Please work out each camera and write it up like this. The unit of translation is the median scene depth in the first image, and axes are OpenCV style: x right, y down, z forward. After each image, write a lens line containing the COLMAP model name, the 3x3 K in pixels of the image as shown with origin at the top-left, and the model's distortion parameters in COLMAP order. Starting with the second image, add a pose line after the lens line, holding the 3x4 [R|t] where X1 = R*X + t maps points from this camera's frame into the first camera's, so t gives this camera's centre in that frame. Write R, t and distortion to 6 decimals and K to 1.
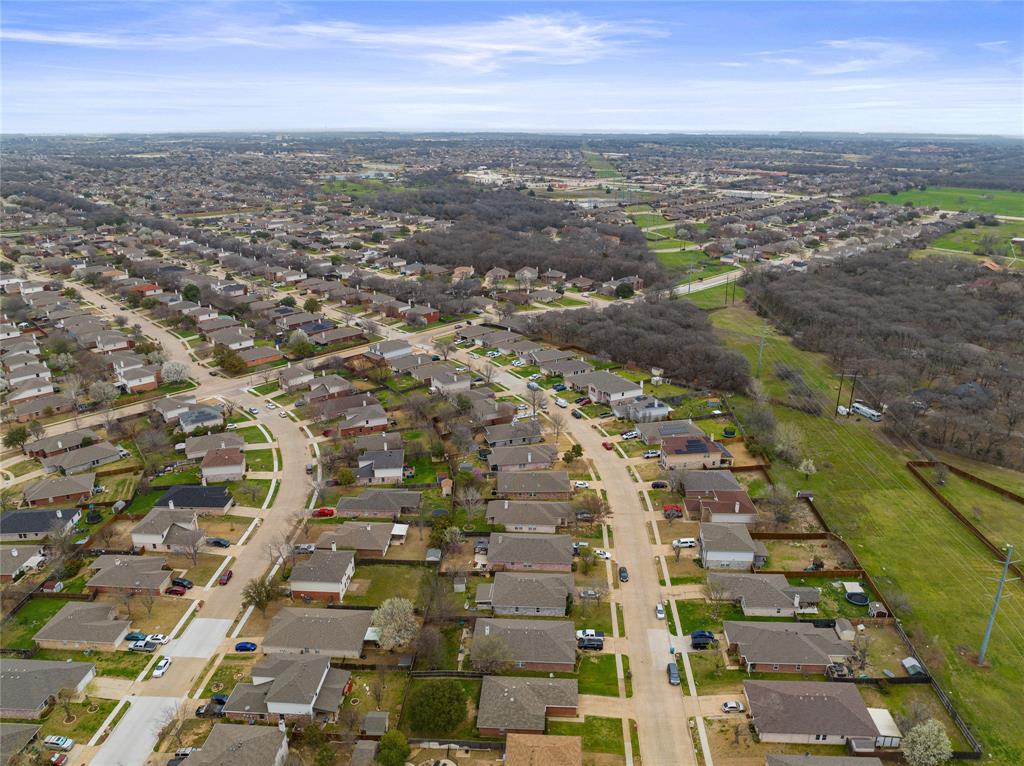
lens RADIAL K [[724.4, 0, 514.2], [0, 724.4, 382.9], [0, 0, 1]] dist [-0.041593, 0.001111]
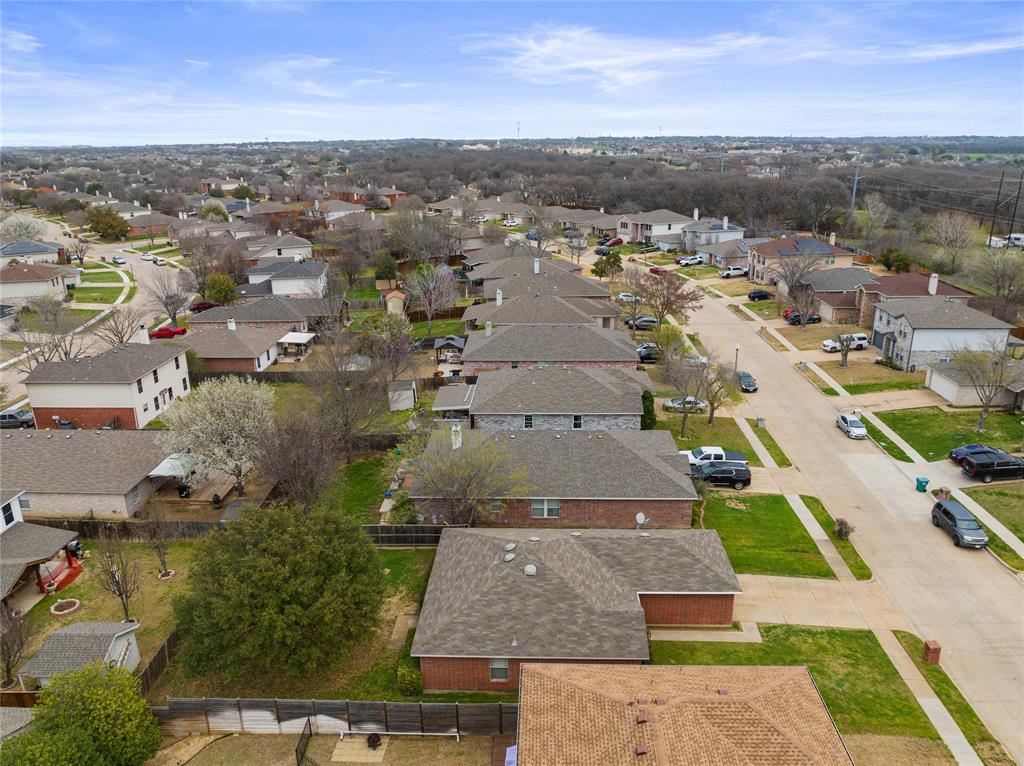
lens RADIAL K [[734.2, 0, 515.3], [0, 734.2, 382.1], [0, 0, 1]] dist [-0.043175, 0.006116]
pose [[0.999755, -0.015661, 0.015616, -0.010773], [0.016054, 0.999549, -0.025373, 0.304206], [-0.015212, 0.025617, 0.999556, 0.567067]]
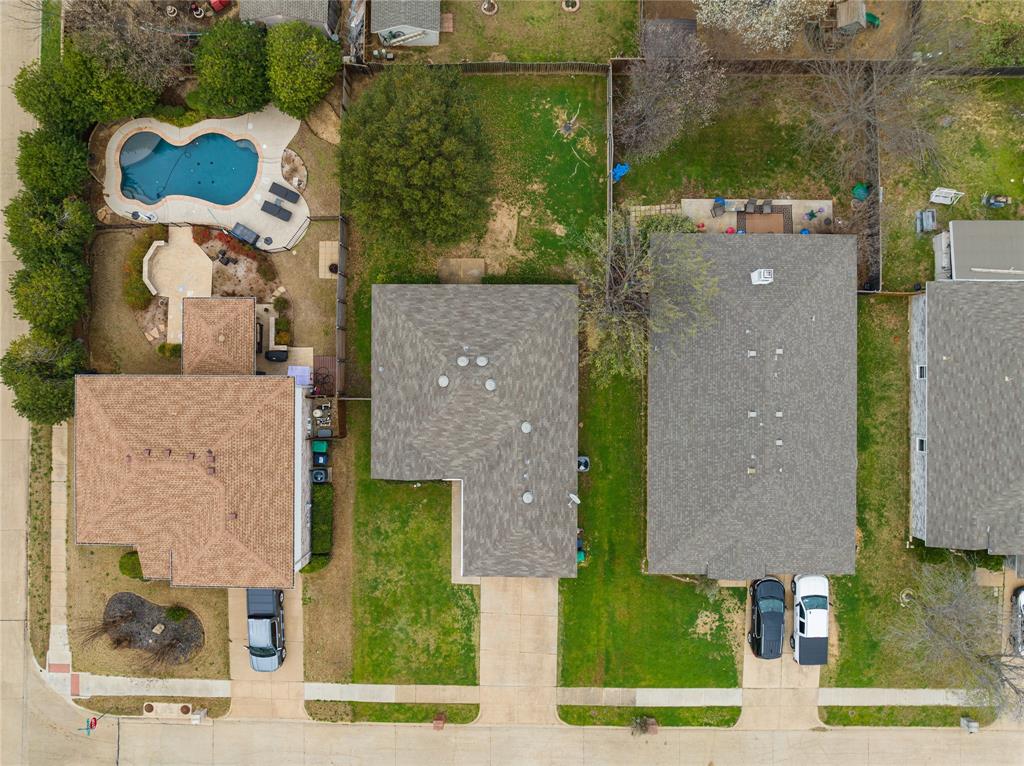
lens RADIAL K [[724.4, 0, 514.2], [0, 724.4, 382.9], [0, 0, 1]] dist [-0.041593, 0.001111]
pose [[0.053053, 0.998588, -0.002686, 0.000247], [-0.326102, 0.019868, 0.945126, 0.100014], [0.943845, -0.049266, 0.326696, 0.760376]]
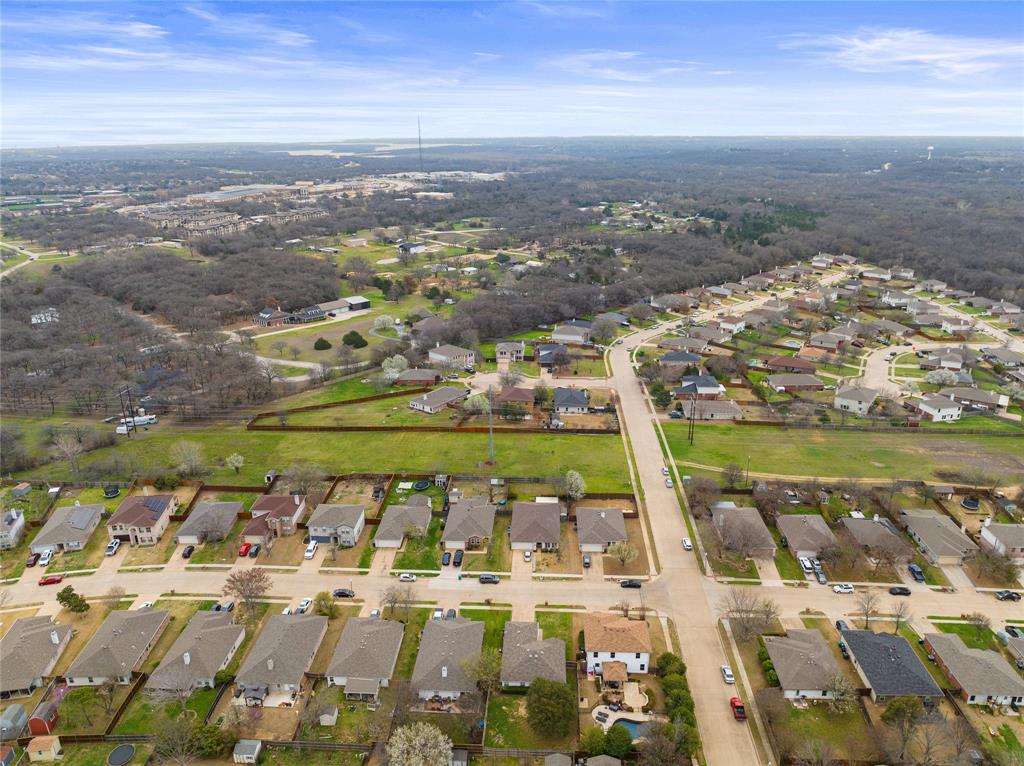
lens RADIAL K [[724.4, 0, 514.2], [0, 724.4, 382.9], [0, 0, 1]] dist [-0.041593, 0.001111]
pose [[-0.009624, -0.328681, 0.944392, -0.747714], [0.344310, 0.885594, 0.311727, -0.232955], [-0.938807, 0.328164, 0.104645, 0.650106]]
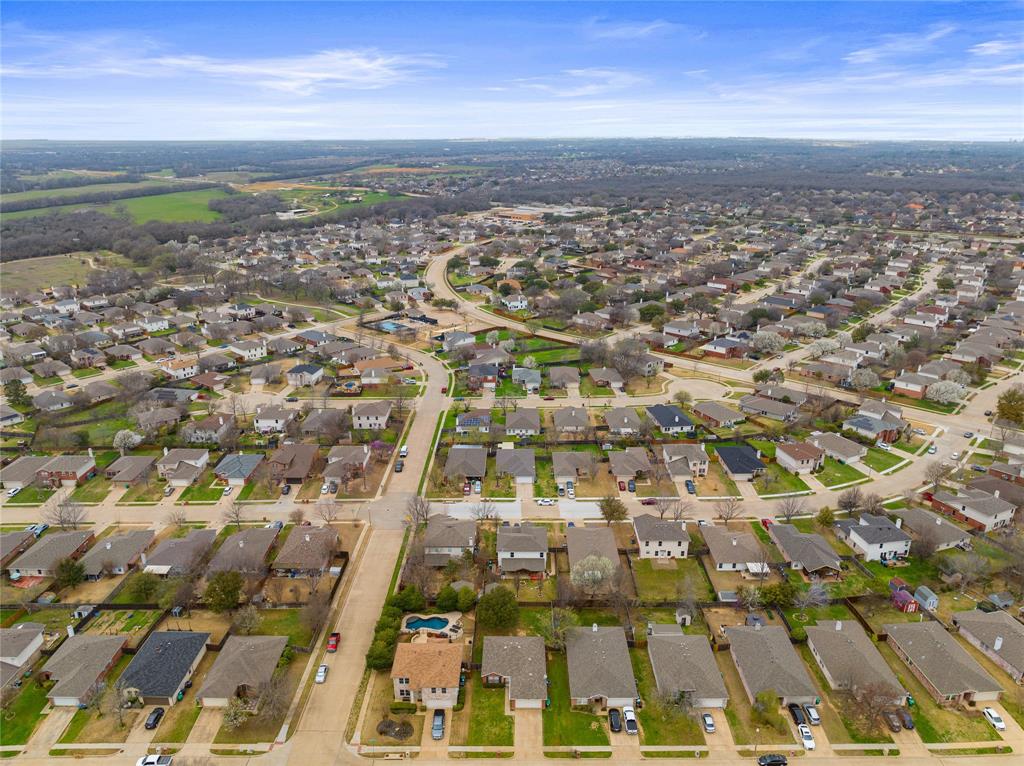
lens RADIAL K [[712.2, 0, 513.0], [0, 712.2, 414.1], [0, 0, 1]] dist [-0.035410, 0.000370]
pose [[0.049944, 0.368184, -0.928411, 0.731318], [-0.335763, 0.881657, 0.331580, -0.205191], [0.940622, 0.295165, 0.167656, 0.591993]]
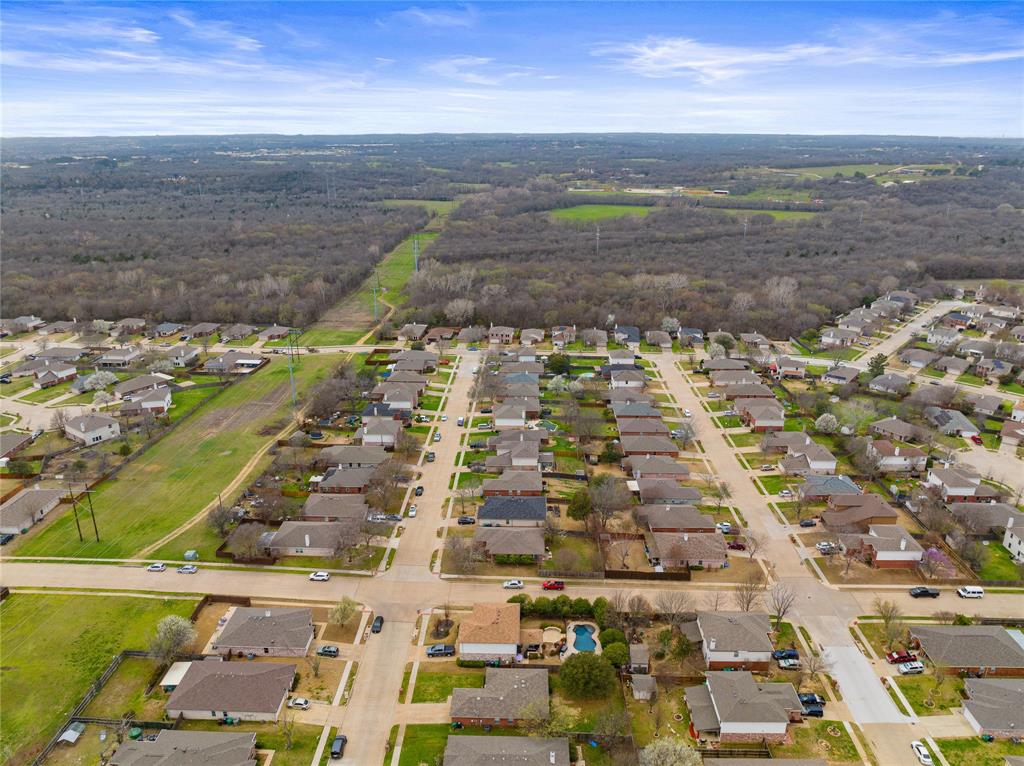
lens RADIAL K [[712.2, 0, 513.0], [0, 712.2, 414.1], [0, 0, 1]] dist [-0.035410, 0.000370]
pose [[-0.999390, 0.010553, -0.033283, 0.027258], [-0.014183, 0.748332, 0.663173, -0.435422], [0.031905, 0.663241, -0.747726, 1.248676]]
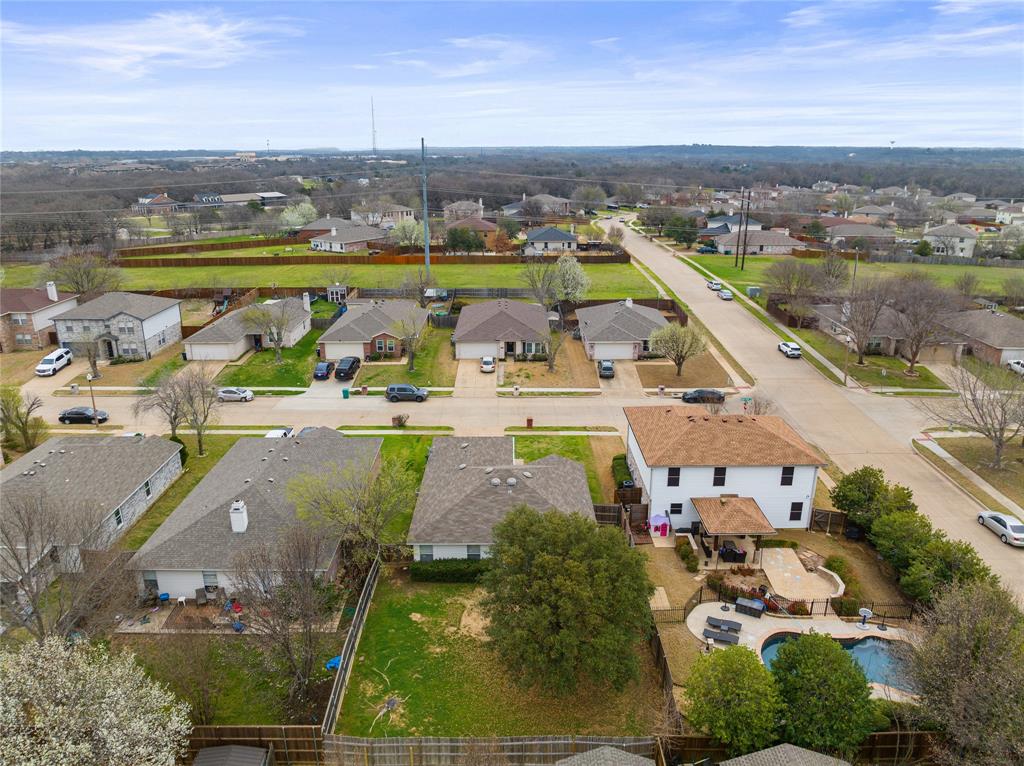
lens RADIAL K [[724.4, 0, 514.2], [0, 724.4, 382.9], [0, 0, 1]] dist [-0.041593, 0.001111]
pose [[-0.062339, -0.310981, 0.948370, -0.302816], [0.338708, 0.887234, 0.313198, 0.220087], [-0.938824, 0.340745, 0.050022, 0.798398]]
